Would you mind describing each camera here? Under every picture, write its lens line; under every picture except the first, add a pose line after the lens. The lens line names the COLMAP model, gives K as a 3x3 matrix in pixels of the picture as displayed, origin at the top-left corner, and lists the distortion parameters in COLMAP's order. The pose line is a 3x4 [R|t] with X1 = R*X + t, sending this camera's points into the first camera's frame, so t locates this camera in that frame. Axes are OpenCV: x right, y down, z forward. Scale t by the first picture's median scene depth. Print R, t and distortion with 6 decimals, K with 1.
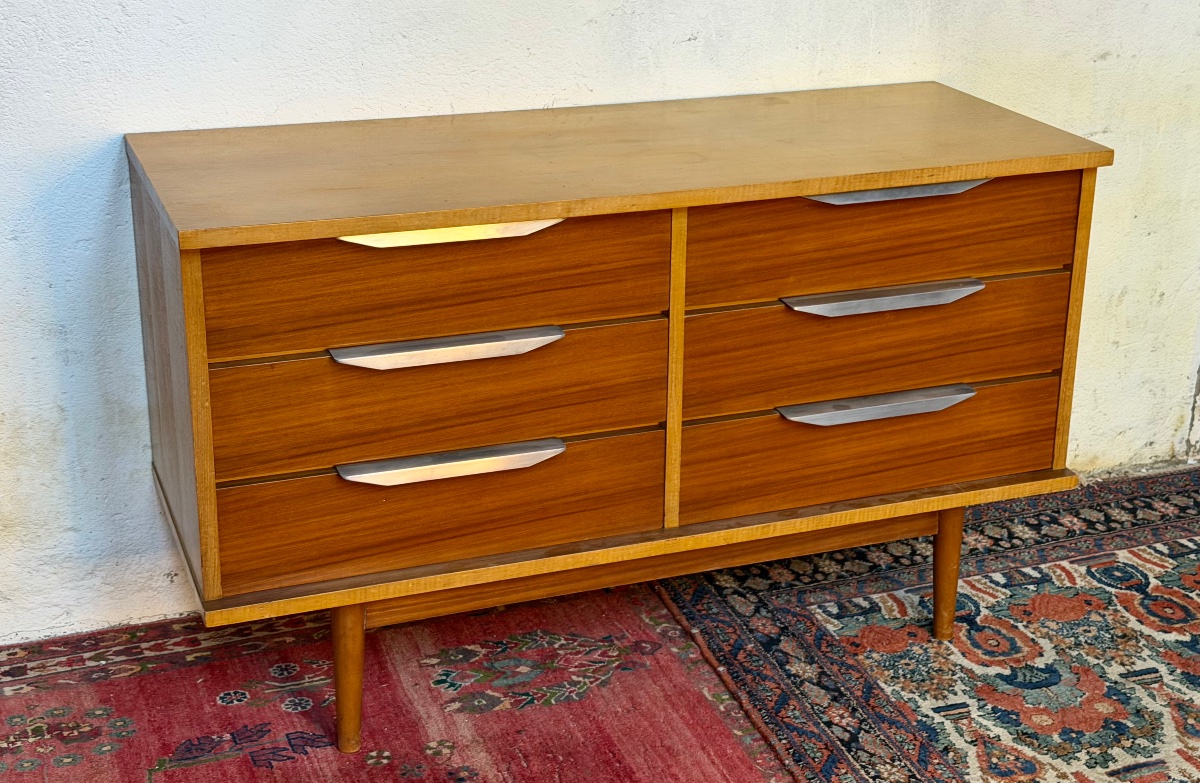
lens RADIAL K [[1826.1, 0, 651.7], [0, 1826.1, 380.3], [0, 0, 1]] dist [0.080928, 0.000000]
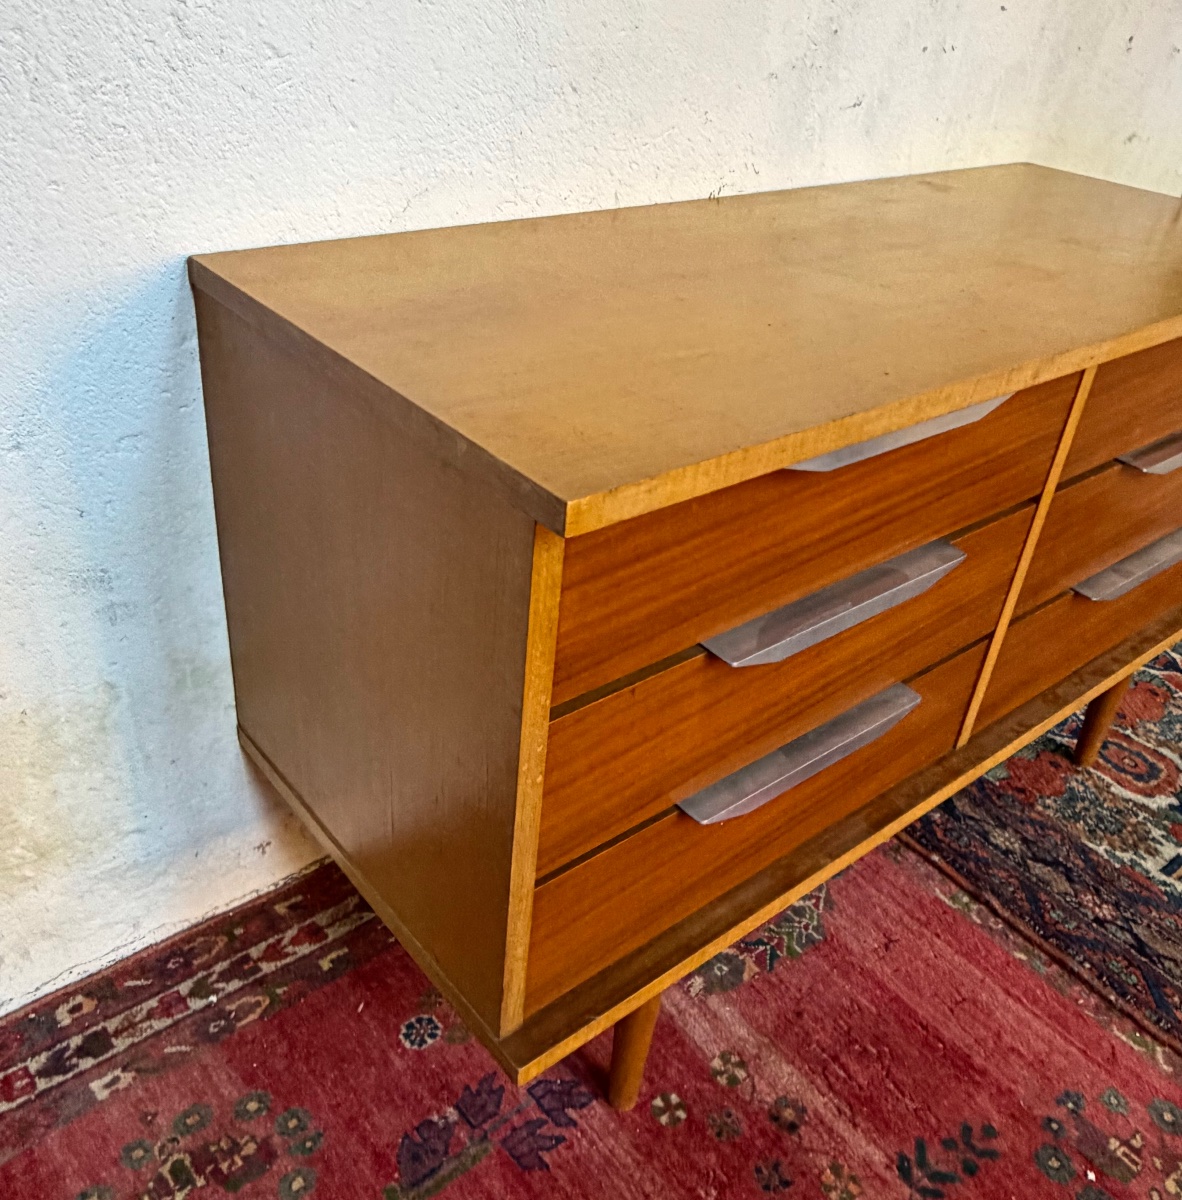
lens RADIAL K [[1085.4, 0, 580.0], [0, 1085.4, 591.3], [0, 0, 1]] dist [-0.005829, -0.002982]
pose [[0.951578, -0.112419, 0.286115, -0.265417], [0.049409, 0.974564, 0.218593, -0.094010], [-0.303411, -0.193872, 0.932928, 0.586457]]
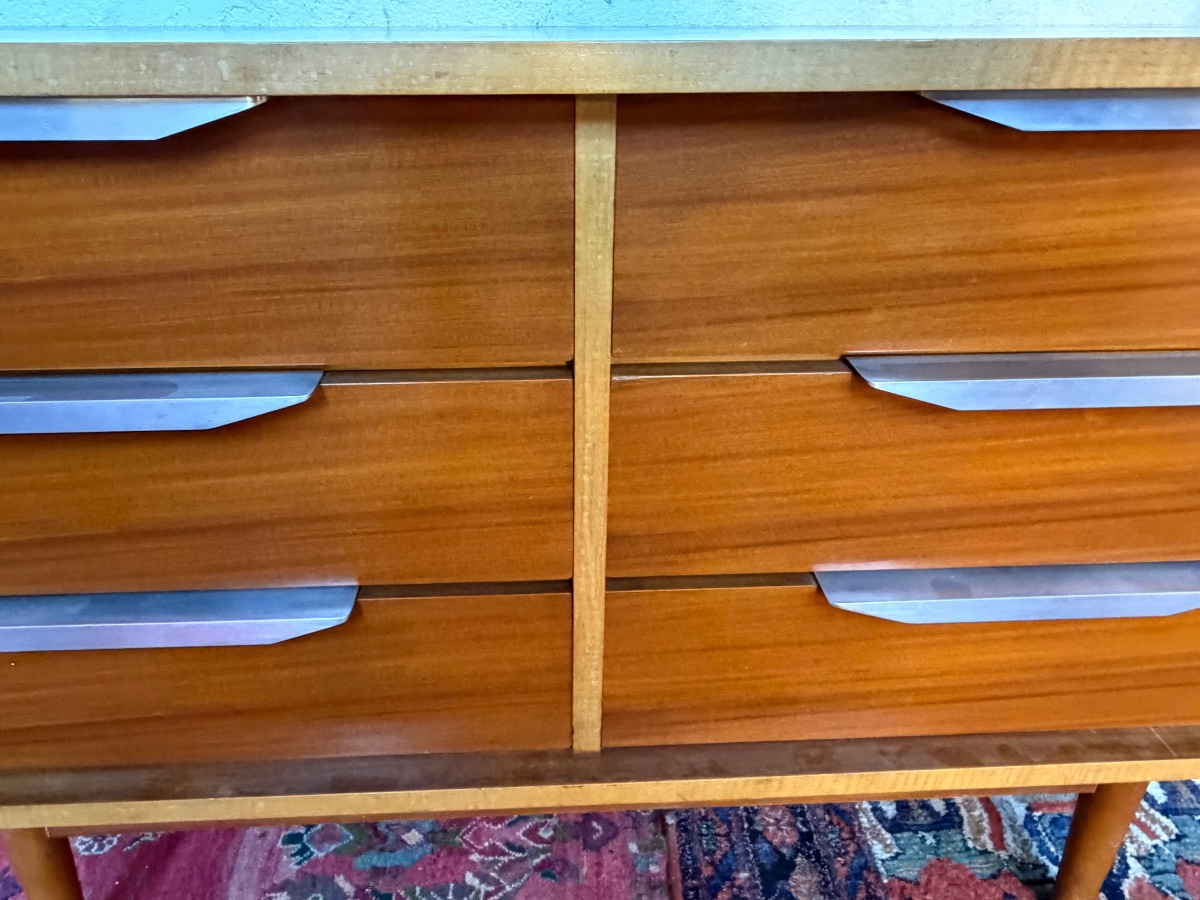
lens RADIAL K [[841.5, 0, 574.8], [0, 841.5, 453.6], [0, 0, 1]] dist [-0.027953, 0.022508]
pose [[0.947276, 0.132132, -0.291907, 0.066024], [-0.099063, 0.987153, 0.125364, -0.037795], [0.304722, -0.089837, 0.948195, 0.728686]]
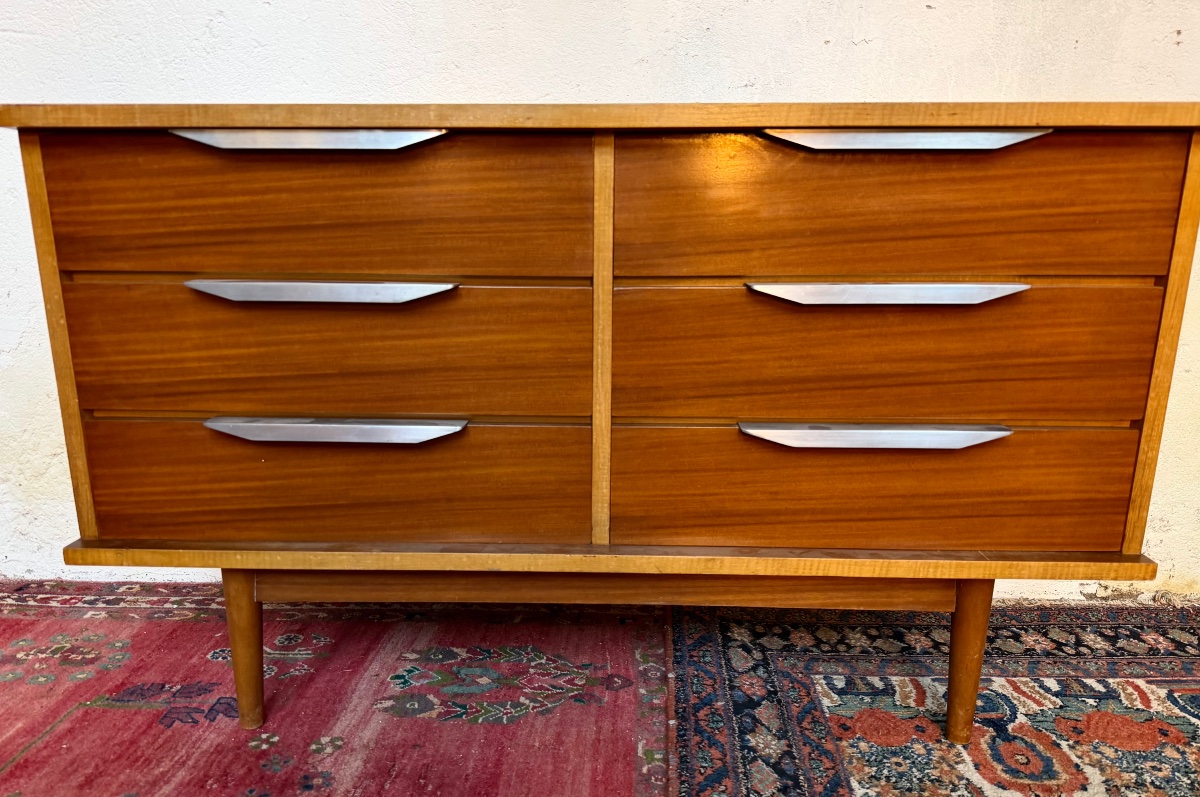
lens RADIAL K [[851.7, 0, 600.4], [0, 851.7, 461.6], [0, 0, 1]] dist [0.005322, -0.022123]
pose [[0.919012, 0.090820, -0.383626, 0.153865], [-0.128583, 0.988941, -0.073908, 0.067272], [0.372672, 0.117250, 0.920526, 0.592898]]
